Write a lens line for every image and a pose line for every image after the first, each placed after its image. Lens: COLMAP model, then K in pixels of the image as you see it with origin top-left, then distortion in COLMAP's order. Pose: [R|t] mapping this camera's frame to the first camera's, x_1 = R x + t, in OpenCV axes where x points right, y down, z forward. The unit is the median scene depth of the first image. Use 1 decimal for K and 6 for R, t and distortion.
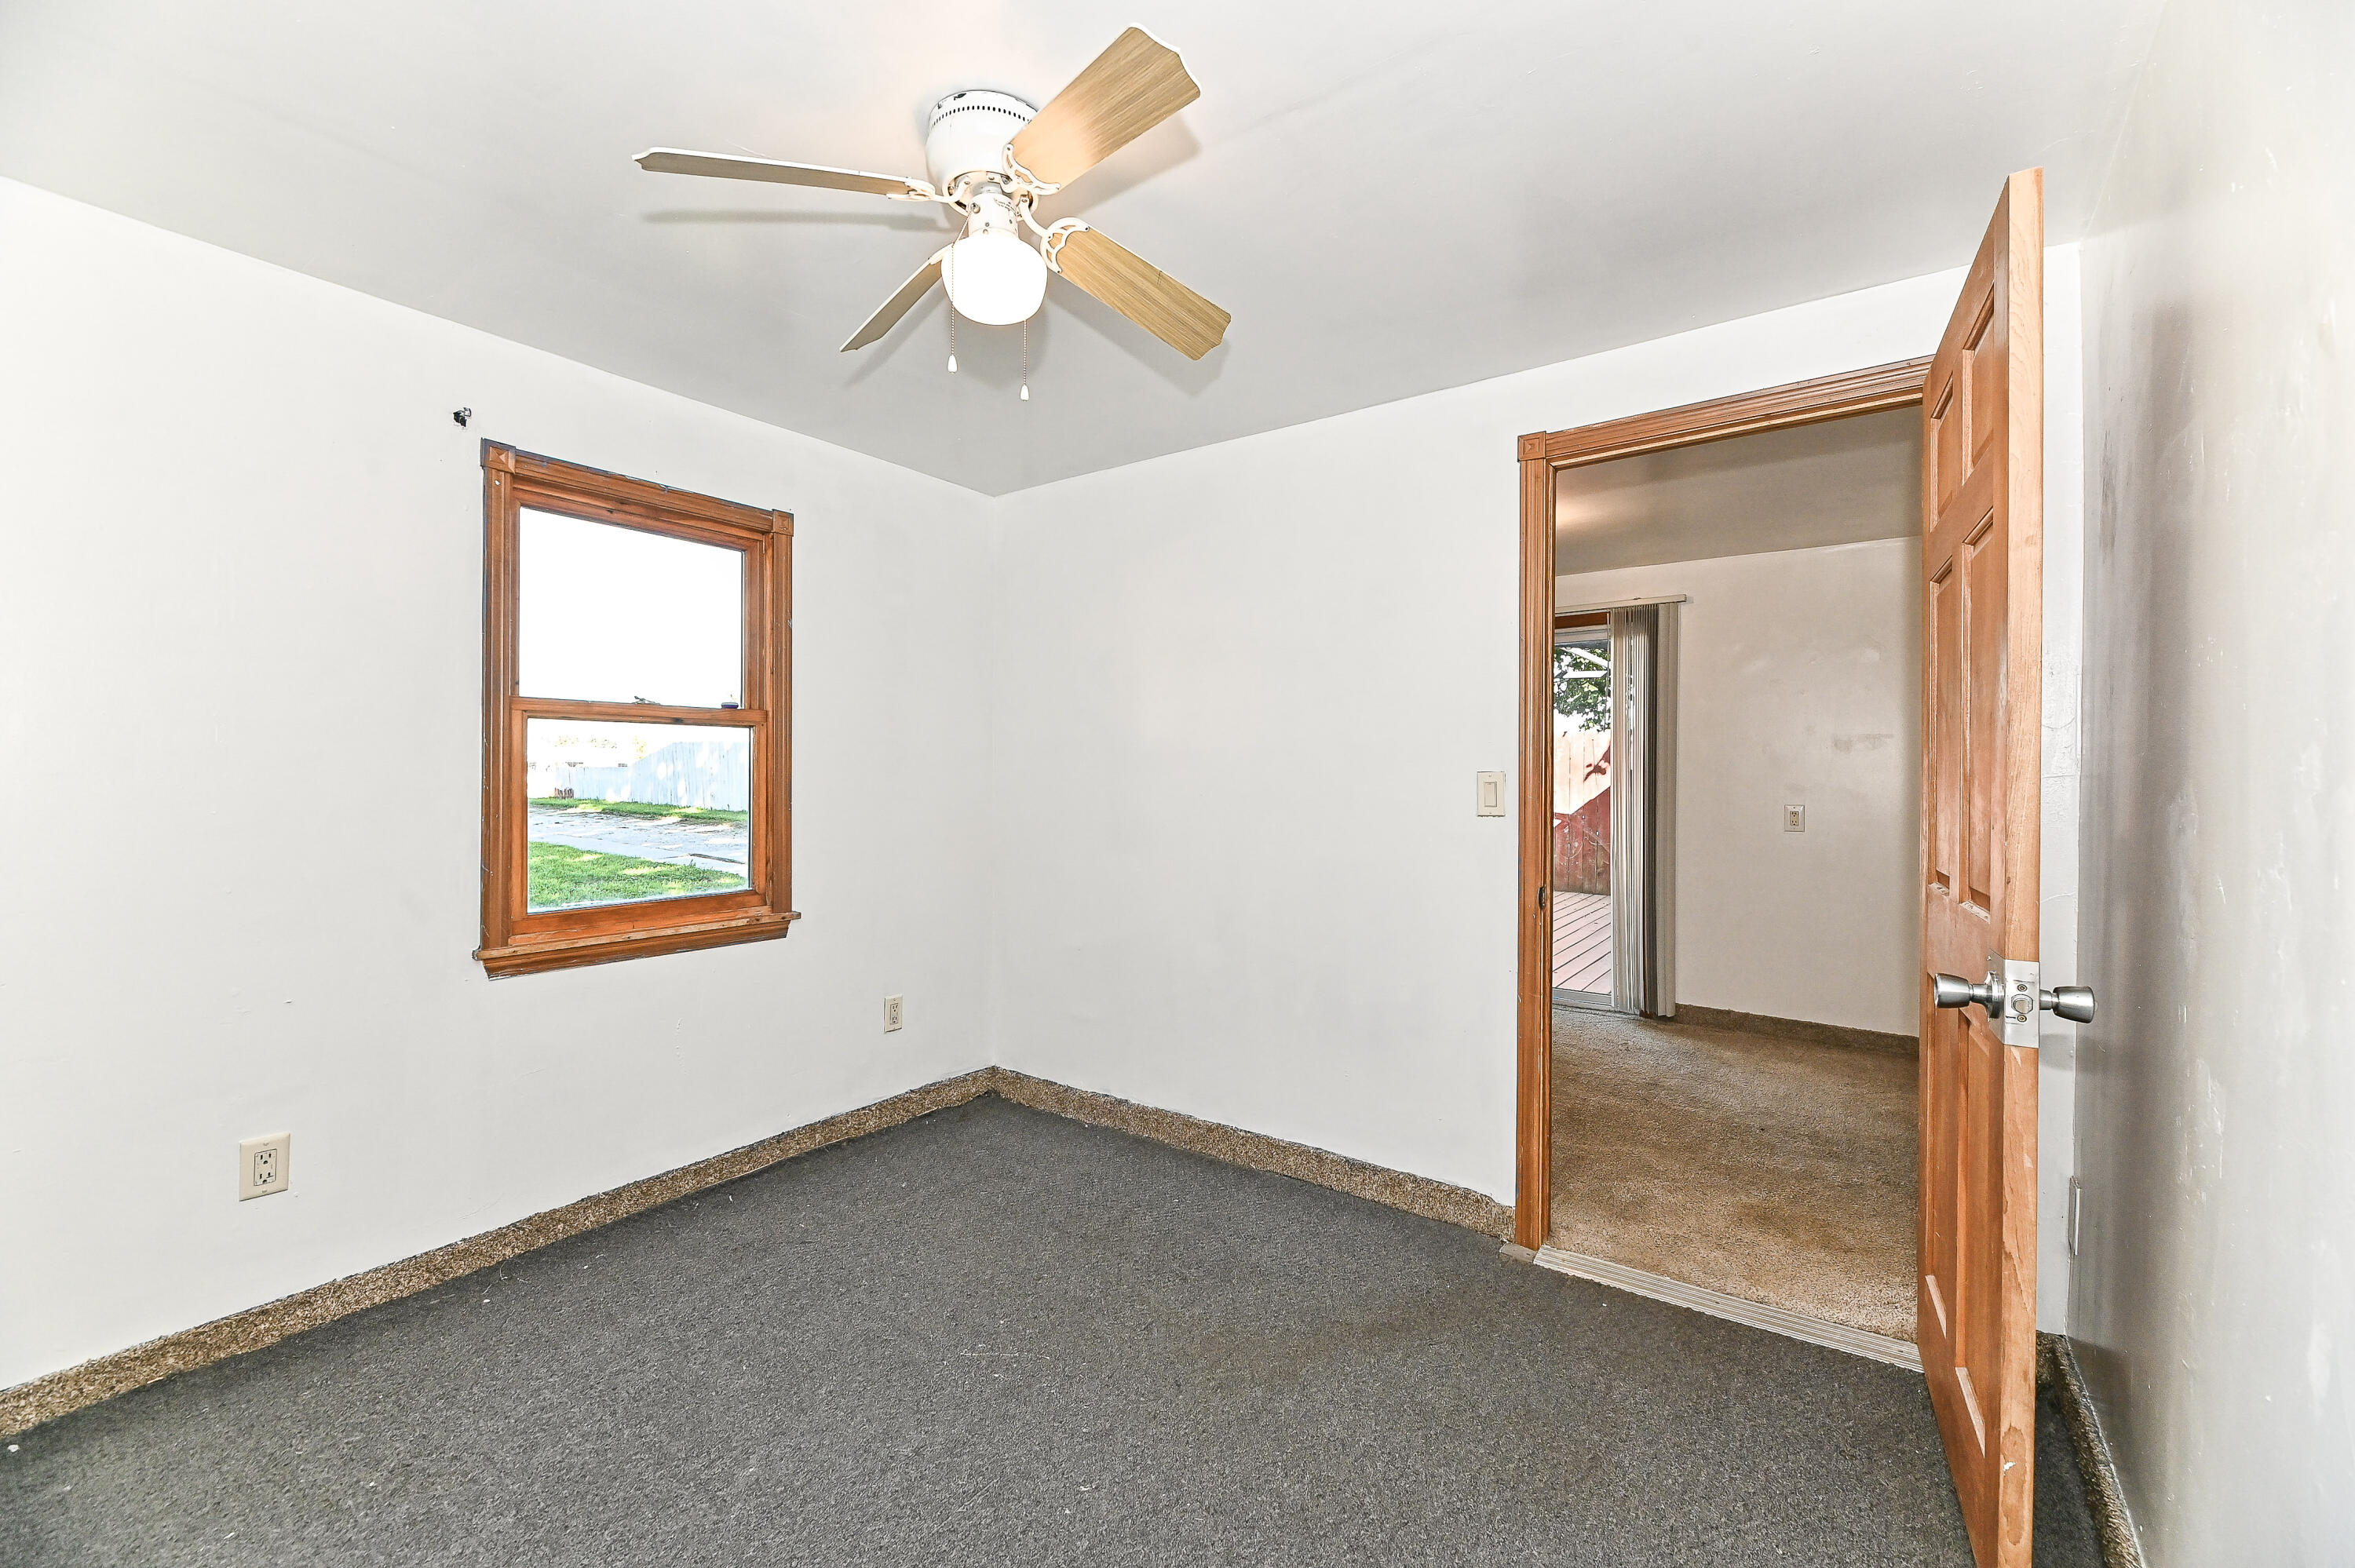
lens RADIAL K [[960.4, 0, 1170.3], [0, 960.4, 774.8], [0, 0, 1]] dist [-0.000100, -0.000122]
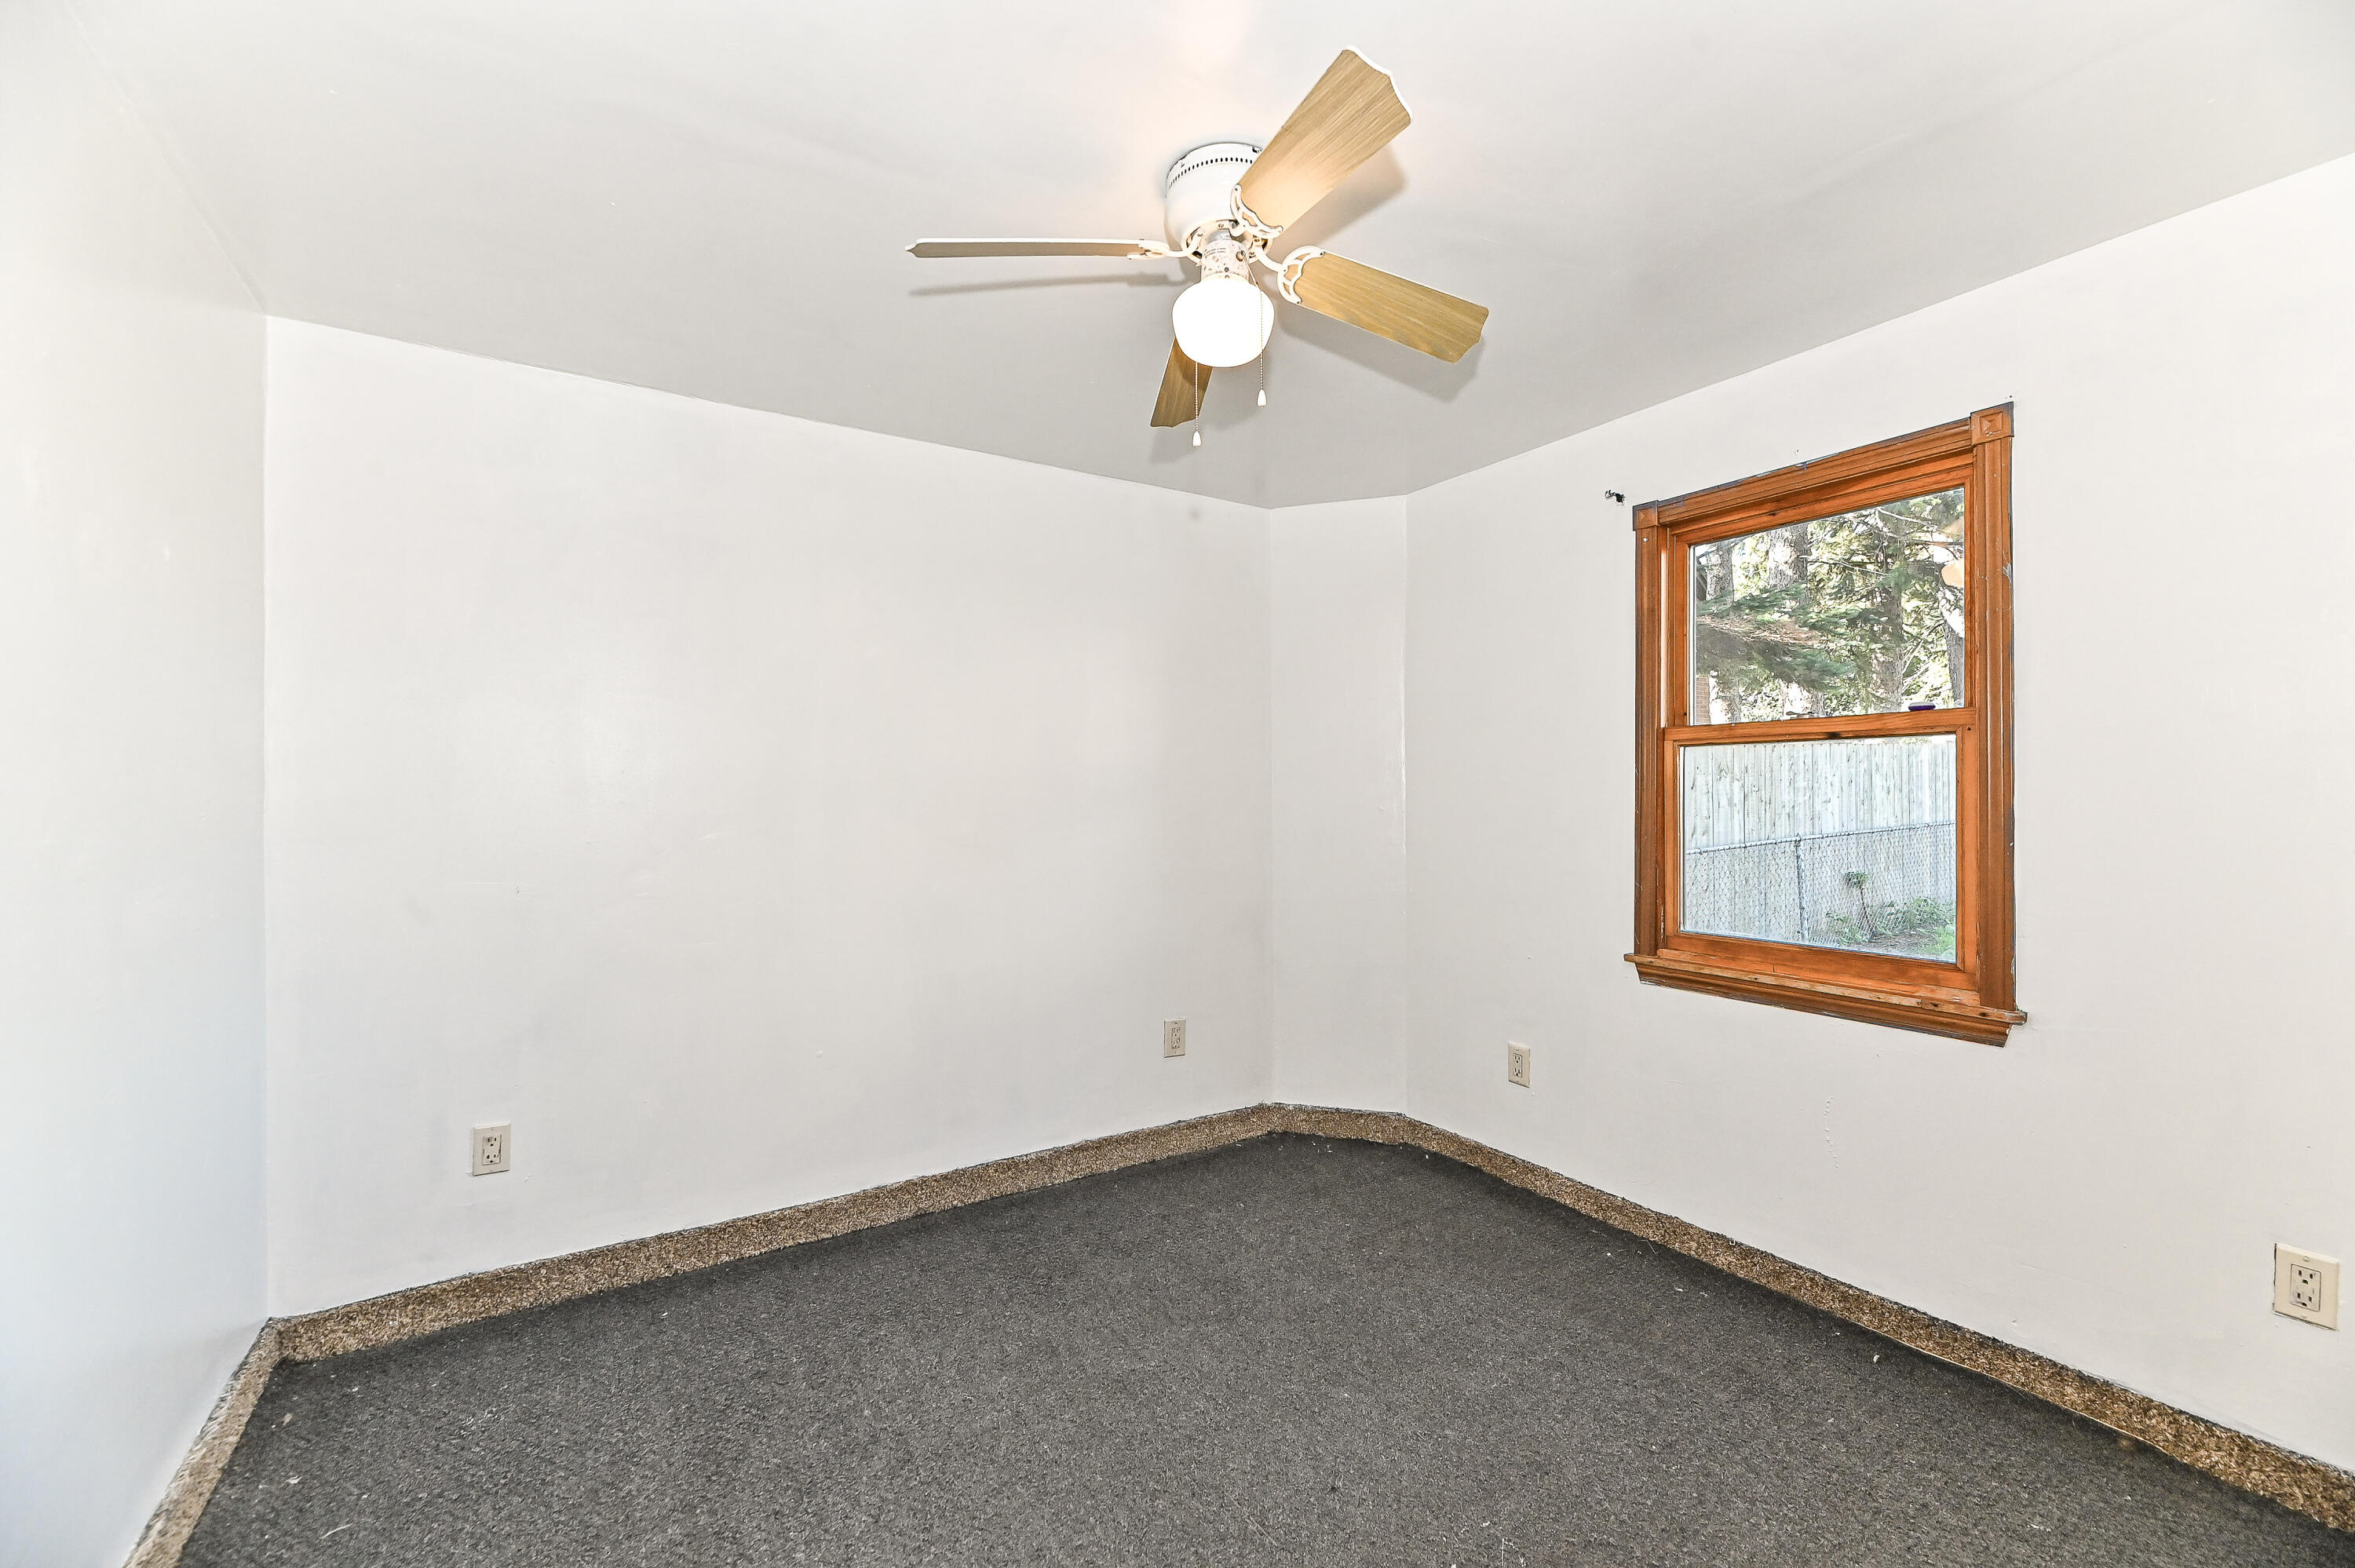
lens RADIAL K [[960.4, 0, 1171.6], [0, 960.4, 798.5], [0, 0, 1]] dist [-0.000100, -0.000122]
pose [[-0.374267, -0.004341, -0.927311, 0.493580], [-0.004080, 0.999987, -0.003034, 0.003134], [0.927312, 0.002648, -0.374280, 0.826574]]
